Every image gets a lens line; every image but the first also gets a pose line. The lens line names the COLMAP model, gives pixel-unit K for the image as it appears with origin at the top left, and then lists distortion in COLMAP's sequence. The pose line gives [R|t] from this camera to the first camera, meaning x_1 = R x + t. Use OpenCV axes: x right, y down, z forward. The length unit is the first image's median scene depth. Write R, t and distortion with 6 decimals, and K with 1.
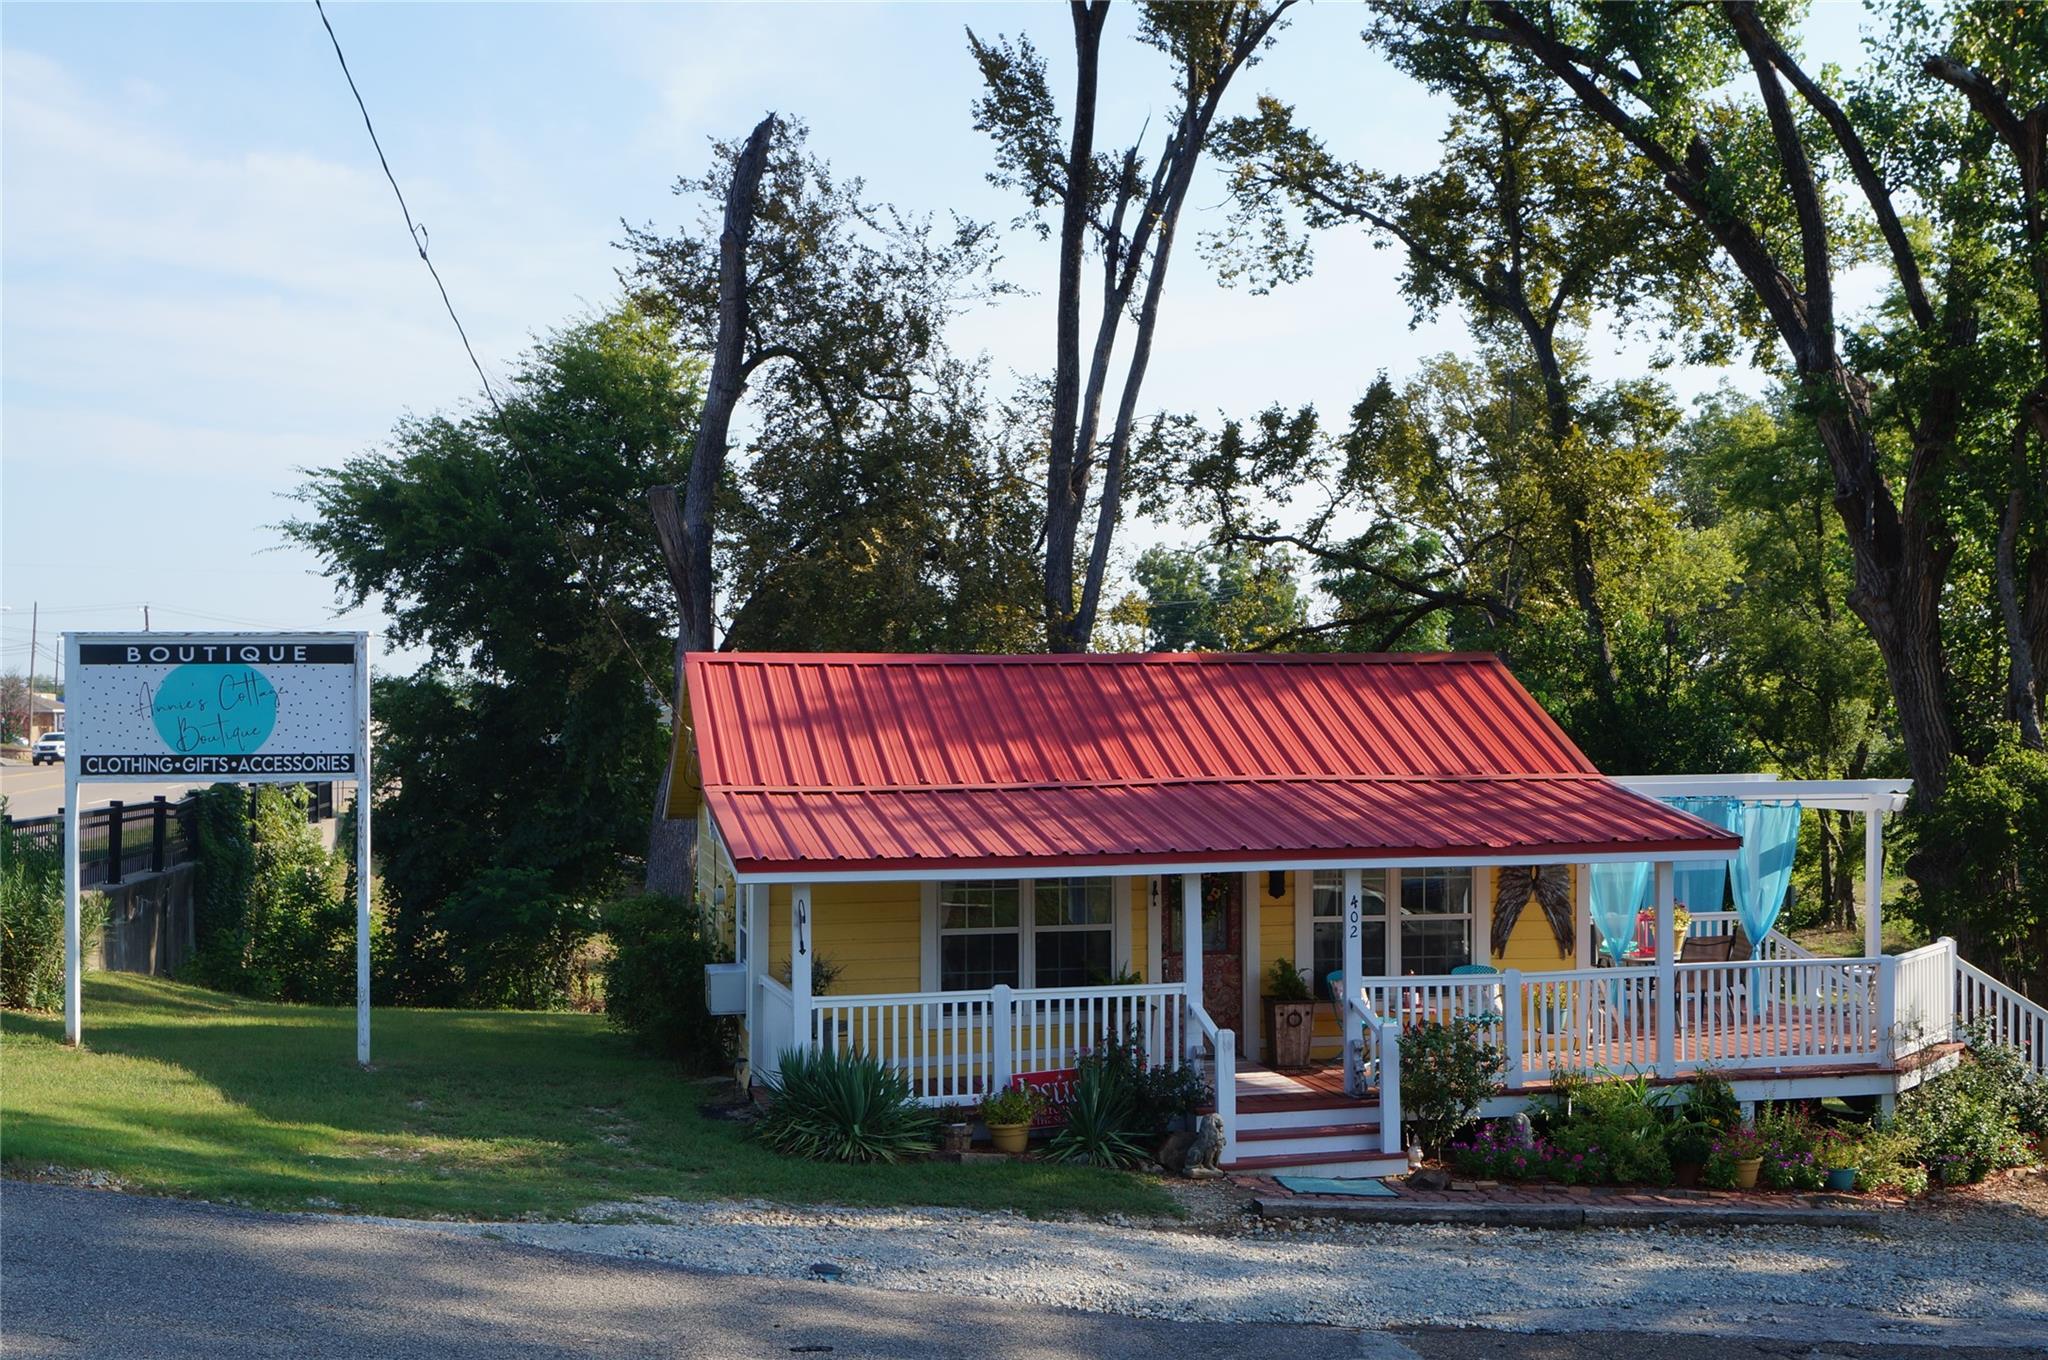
lens RADIAL K [[2245.7, 0, 1024.0], [0, 2245.7, 680.0], [0, 0, 1]] dist [-0.000425, 0.001721]
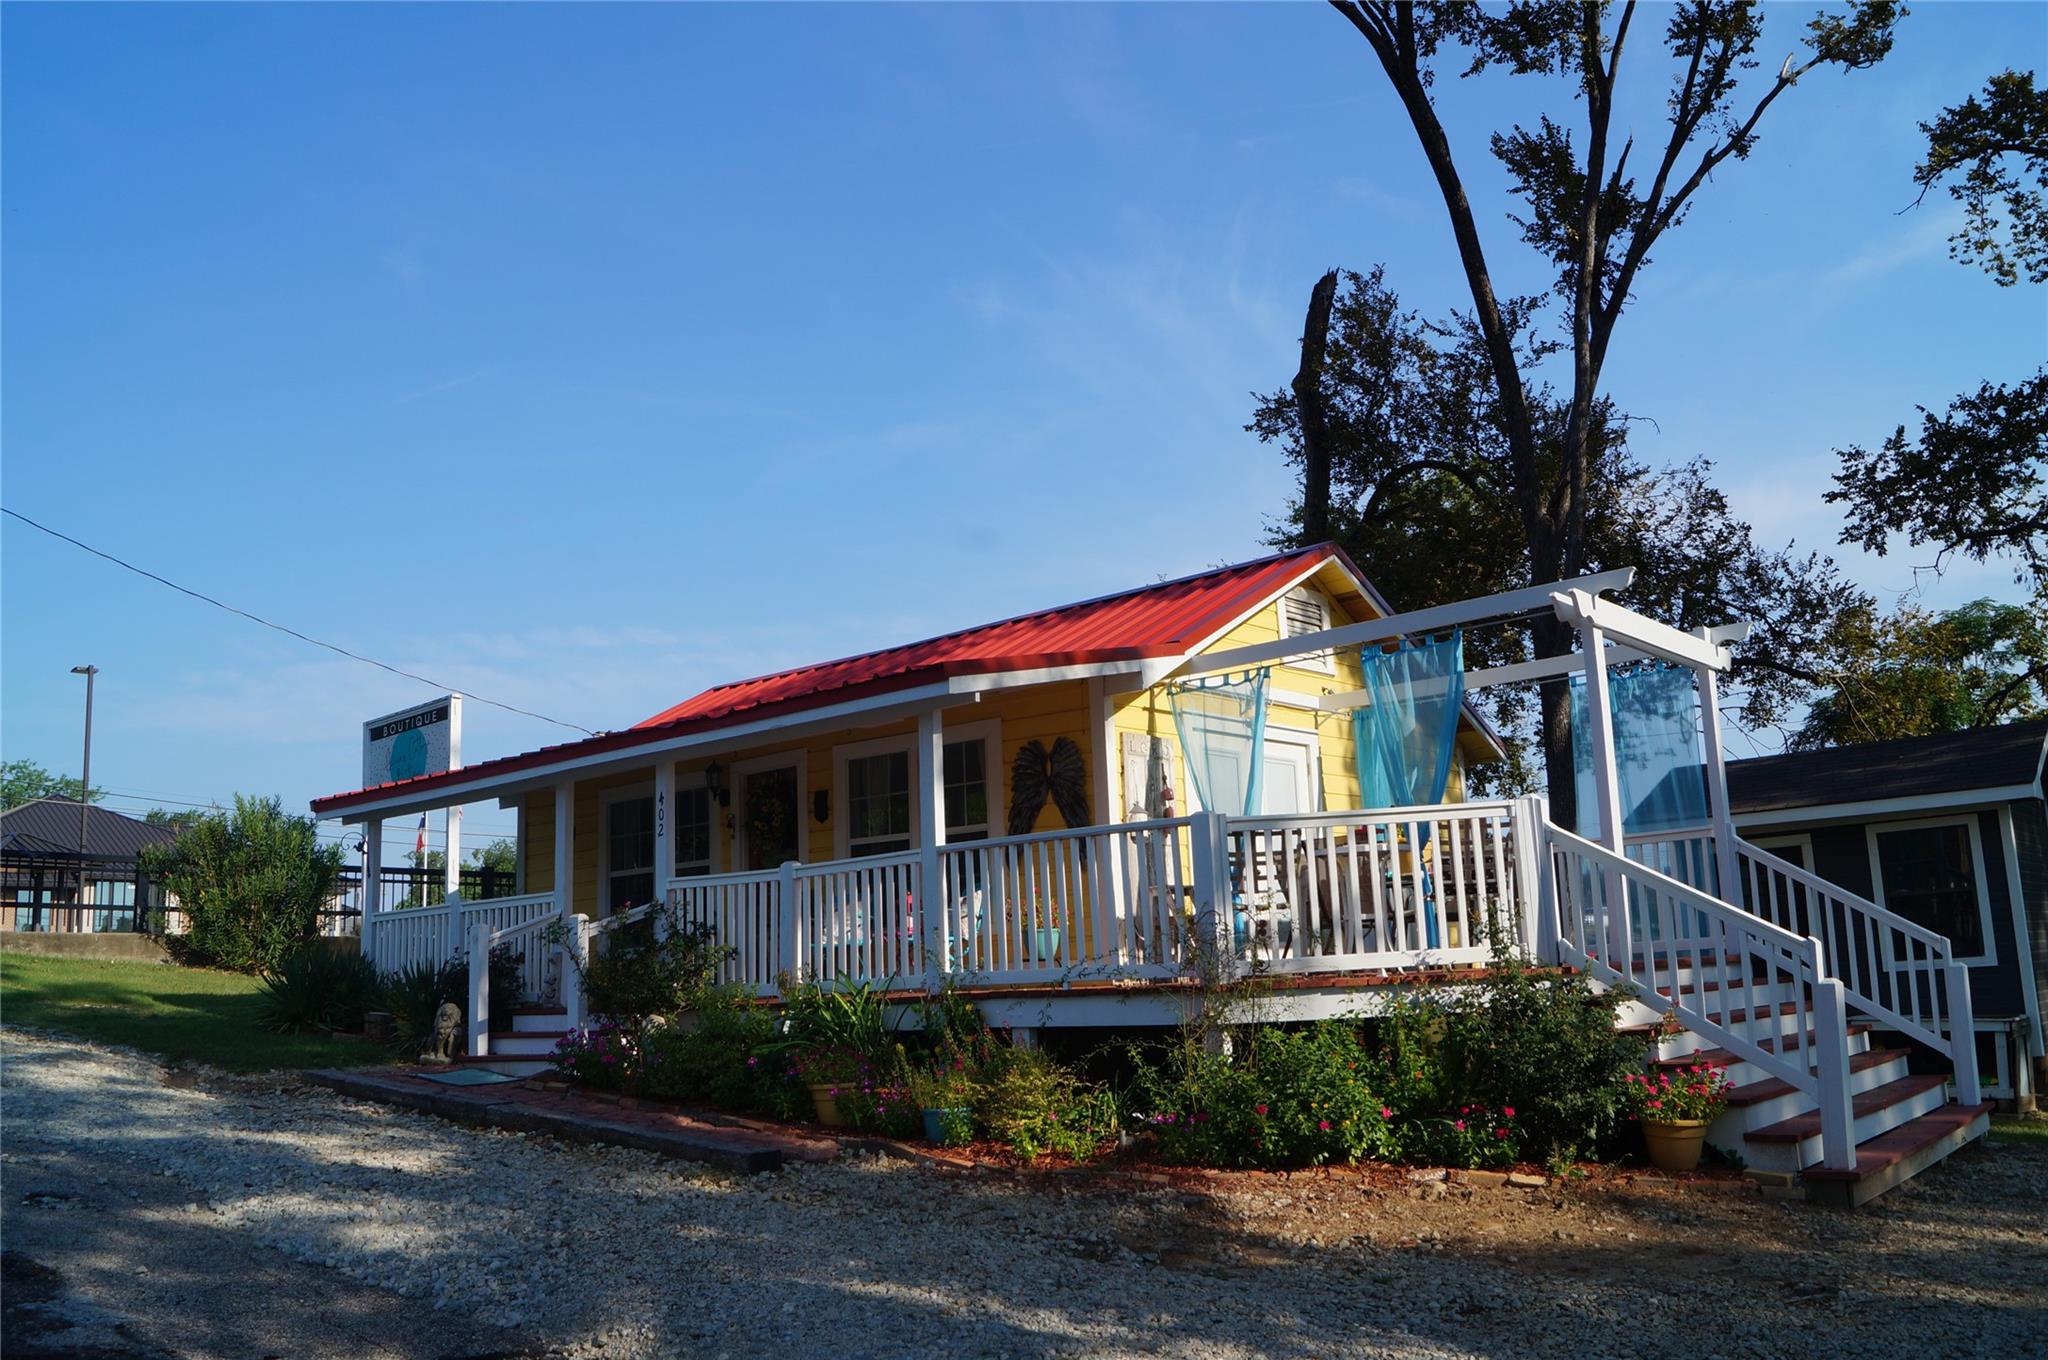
lens RADIAL K [[1624.2, 0, 1024.0], [0, 1624.2, 680.0], [0, 0, 1]] dist [-0.093834, 0.031112]
pose [[0.579443, -0.171010, -0.796869, 0.694073], [0.047496, 0.983162, -0.176453, 0.157588], [0.813627, 0.064397, 0.577809, 0.654001]]
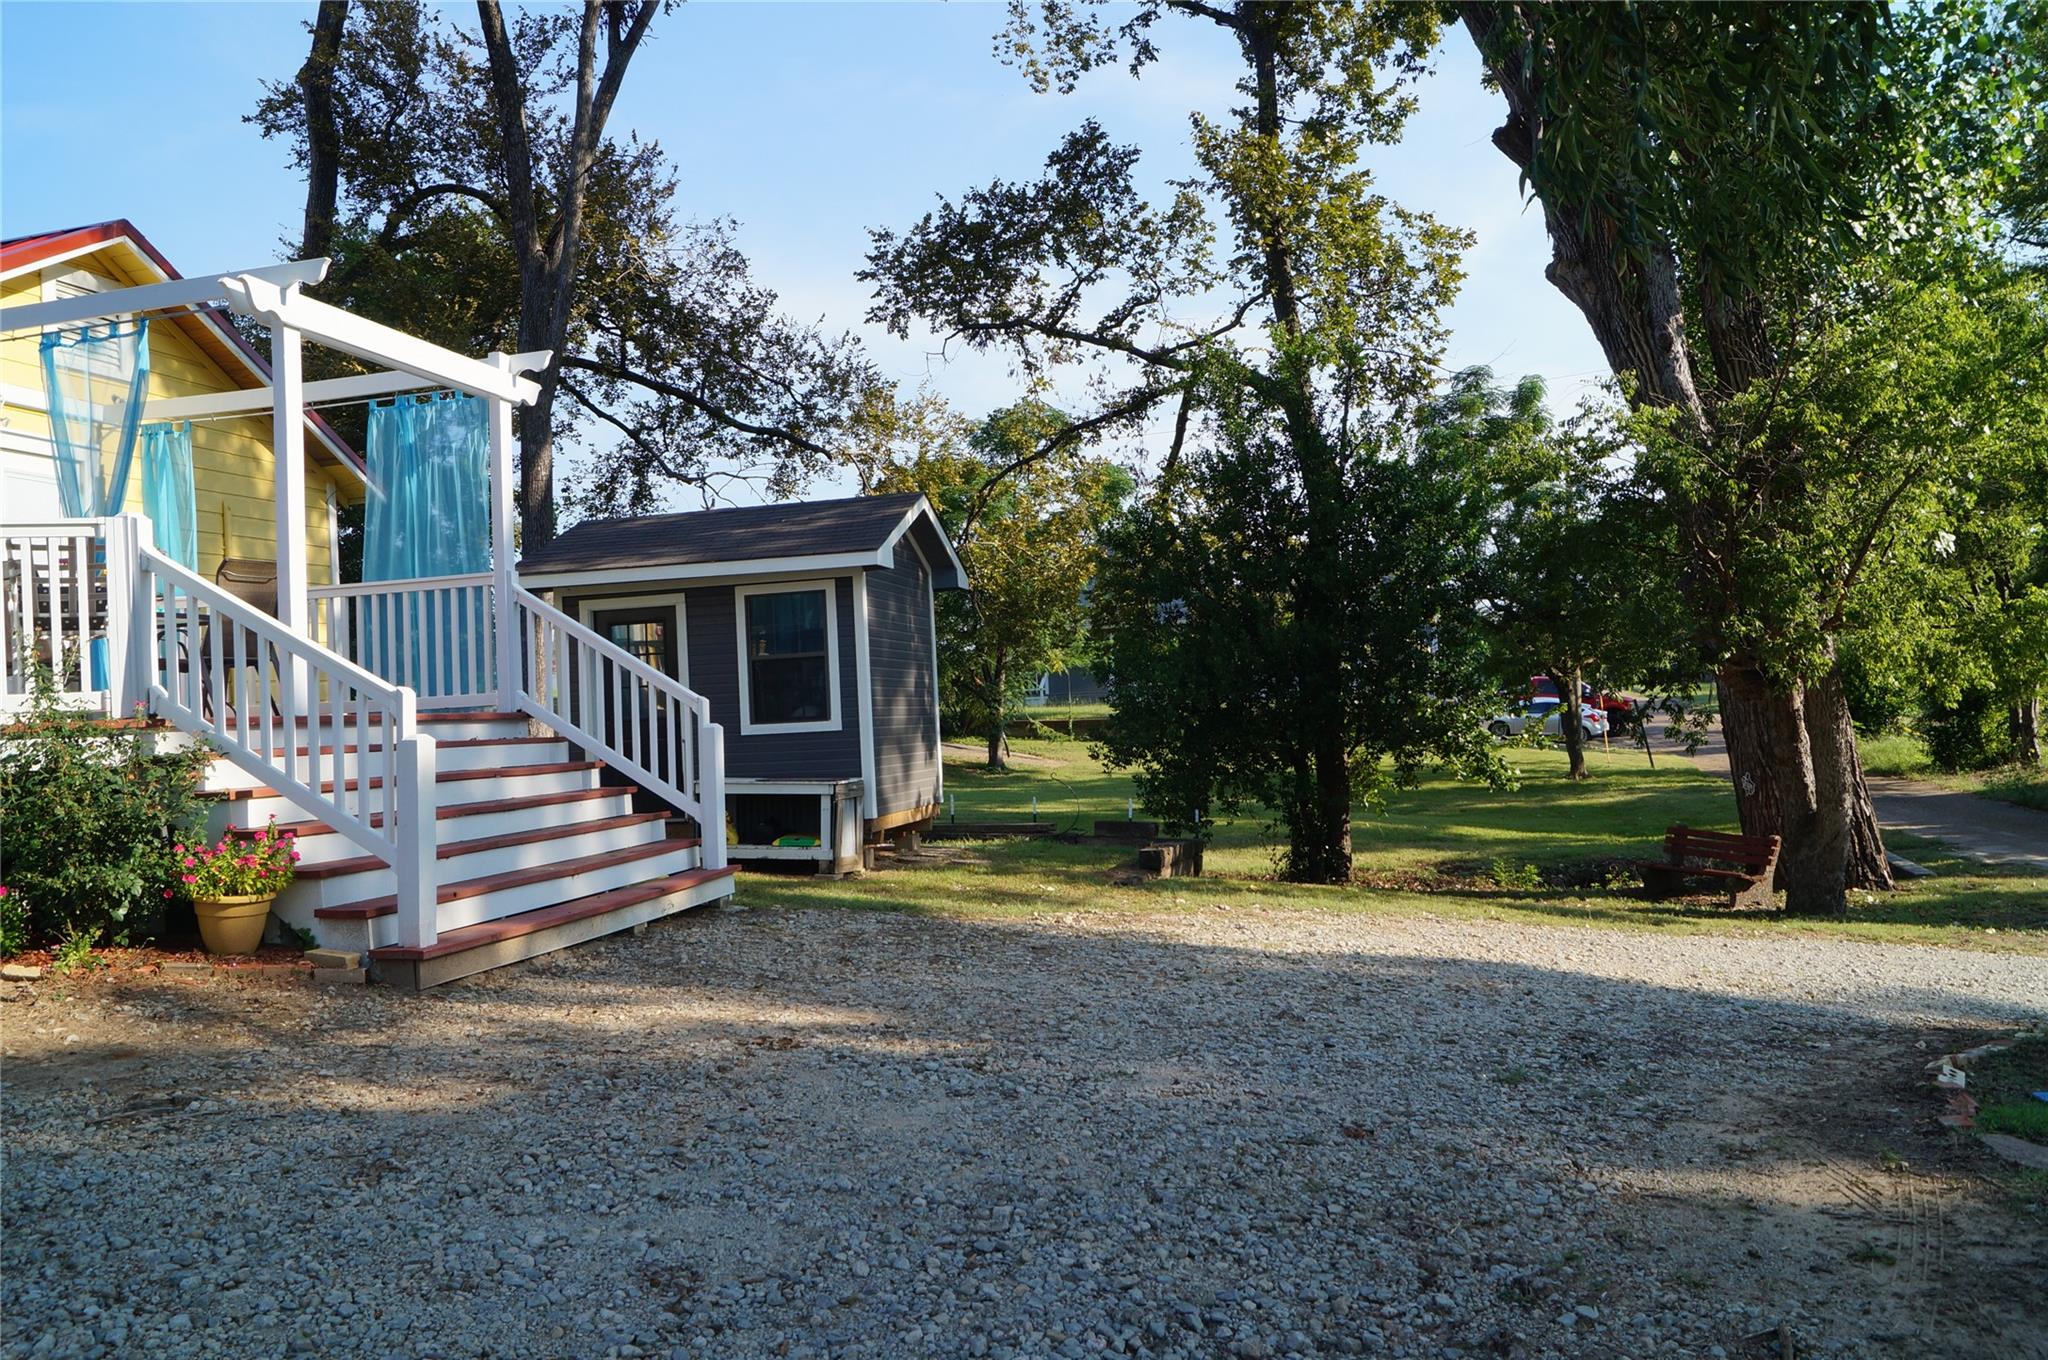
lens RADIAL K [[1624.2, 0, 1024.0], [0, 1624.2, 680.0], [0, 0, 1]] dist [-0.093834, 0.031112]
pose [[0.901845, -0.045220, -0.429687, 0.750480], [0.045160, 0.998926, -0.010342, 0.167714], [0.429693, -0.010078, 0.902919, 0.782068]]
